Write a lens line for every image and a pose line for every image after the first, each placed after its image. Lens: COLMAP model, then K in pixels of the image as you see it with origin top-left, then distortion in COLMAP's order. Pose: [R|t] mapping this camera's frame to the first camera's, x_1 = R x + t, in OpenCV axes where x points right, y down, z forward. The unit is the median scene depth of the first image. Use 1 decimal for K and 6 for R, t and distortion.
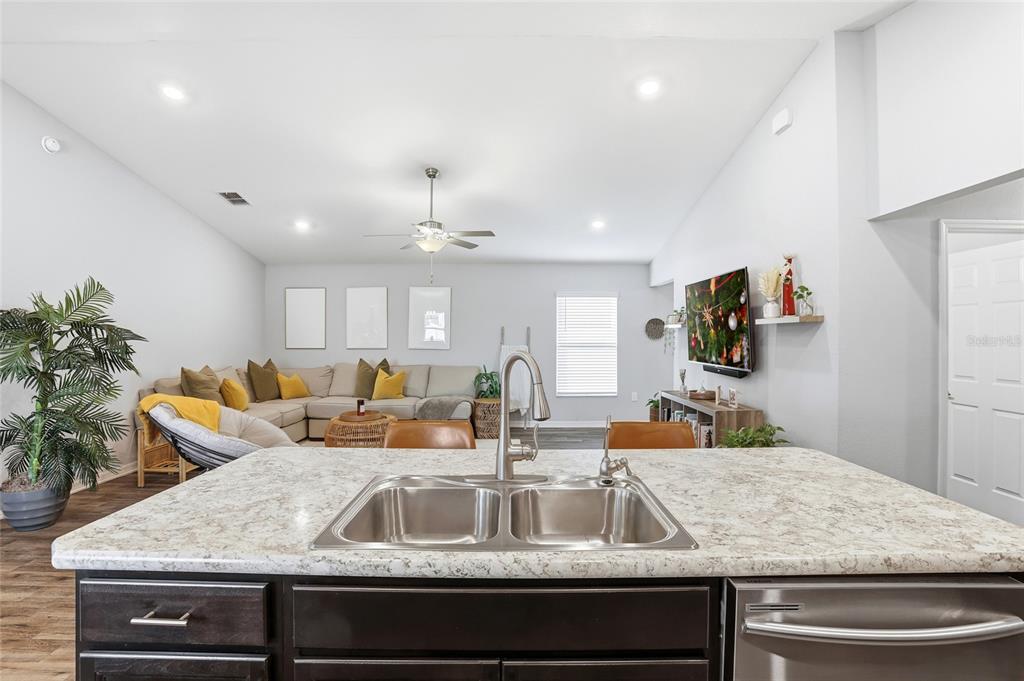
lens RADIAL K [[502.9, 0, 513.0], [0, 502.9, 334.4], [0, 0, 1]] dist [-0.086771, 0.042326]
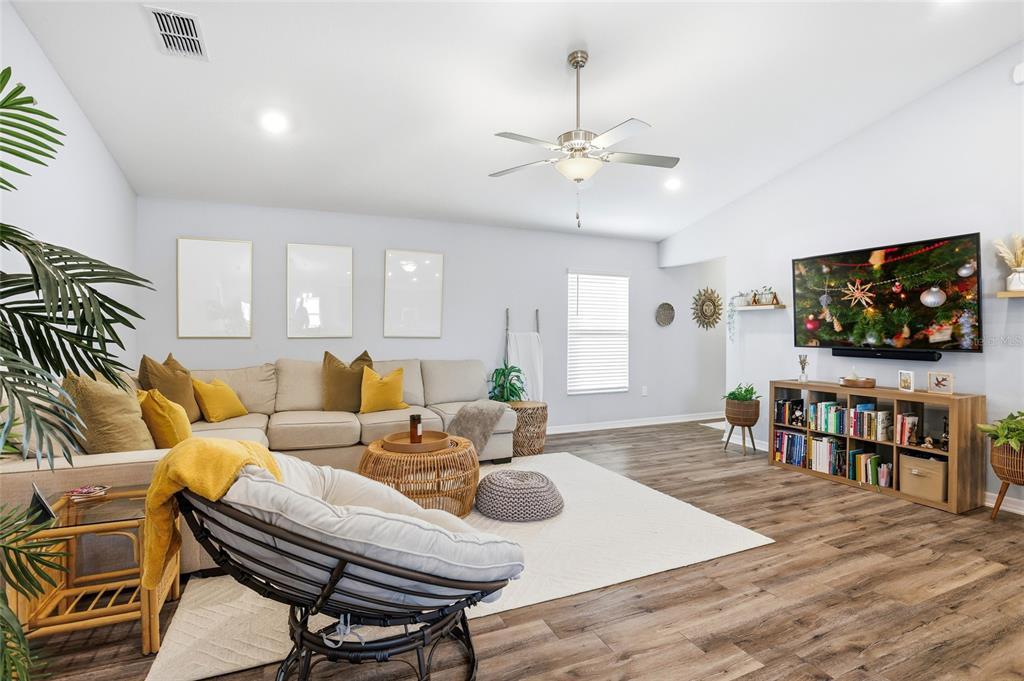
lens RADIAL K [[502.9, 0, 513.0], [0, 502.9, 334.4], [0, 0, 1]] dist [-0.086771, 0.042326]
pose [[0.915453, 0.000758, 0.402425, -0.439910], [-0.002359, 0.999991, 0.003484, 0.029496], [-0.402419, -0.004139, 0.915446, 0.386105]]
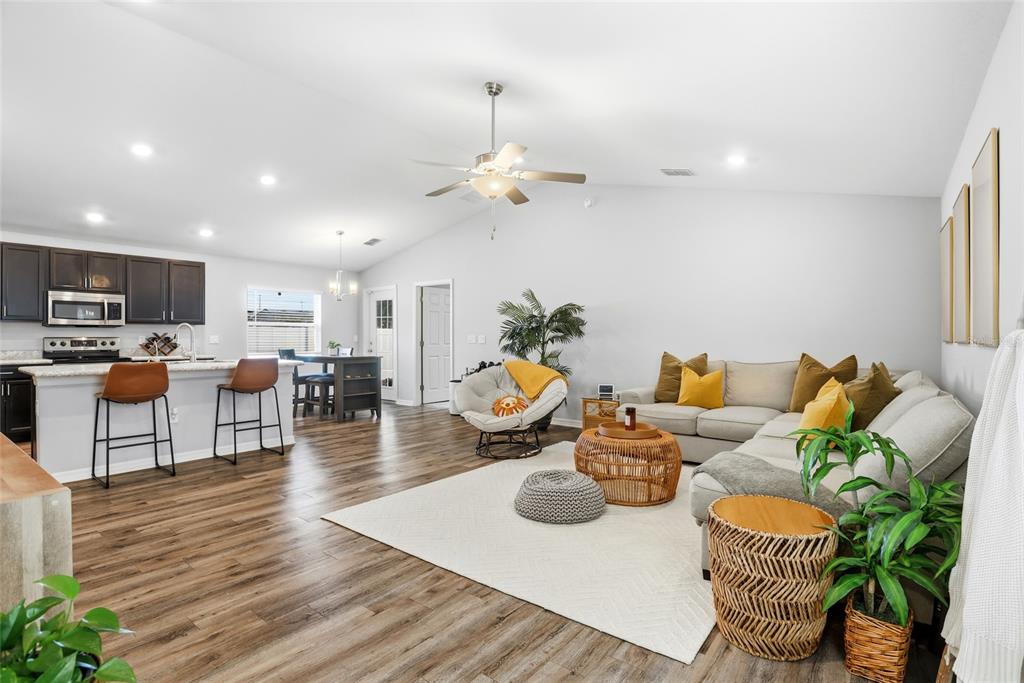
lens RADIAL K [[502.4, 0, 515.9], [0, 502.4, 337.8], [0, 0, 1]] dist [-0.068938, 0.031777]
pose [[-0.614191, 0.000686, -0.789157, 0.333798], [0.000783, 1.000000, 0.000260, 0.035858], [0.789157, -0.000458, -0.614192, 1.267390]]
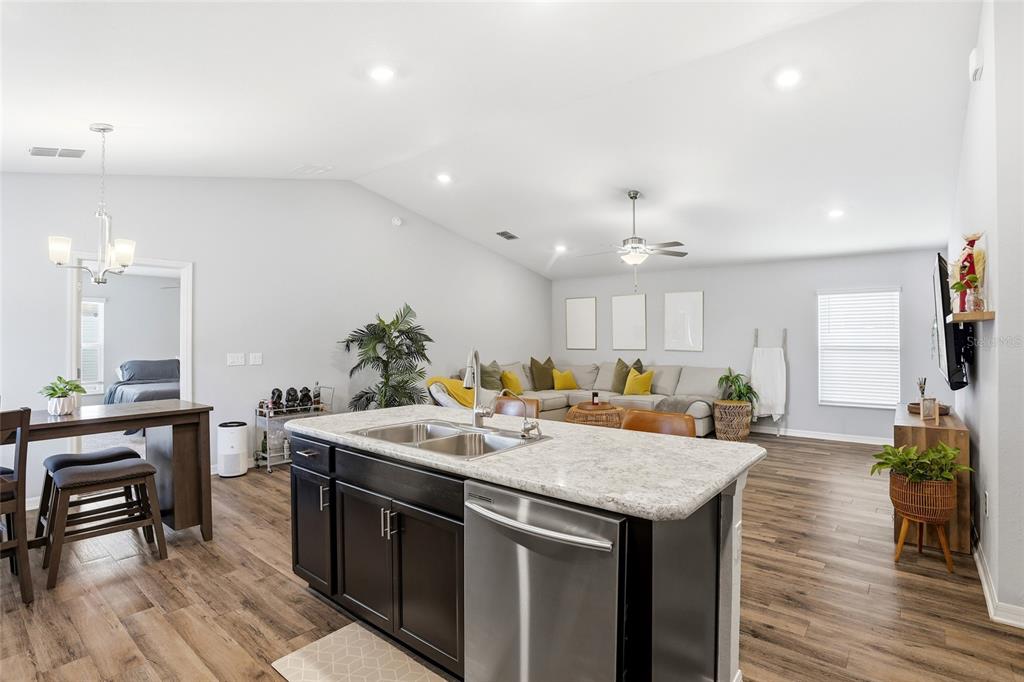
lens RADIAL K [[502.9, 0, 513.0], [0, 502.9, 334.9], [0, 0, 1]] dist [-0.086771, 0.042326]
pose [[0.772695, -0.006895, -0.634740, 0.299338], [0.004076, 0.999974, -0.005902, 0.000849], [0.634764, 0.001973, 0.772703, -0.046685]]
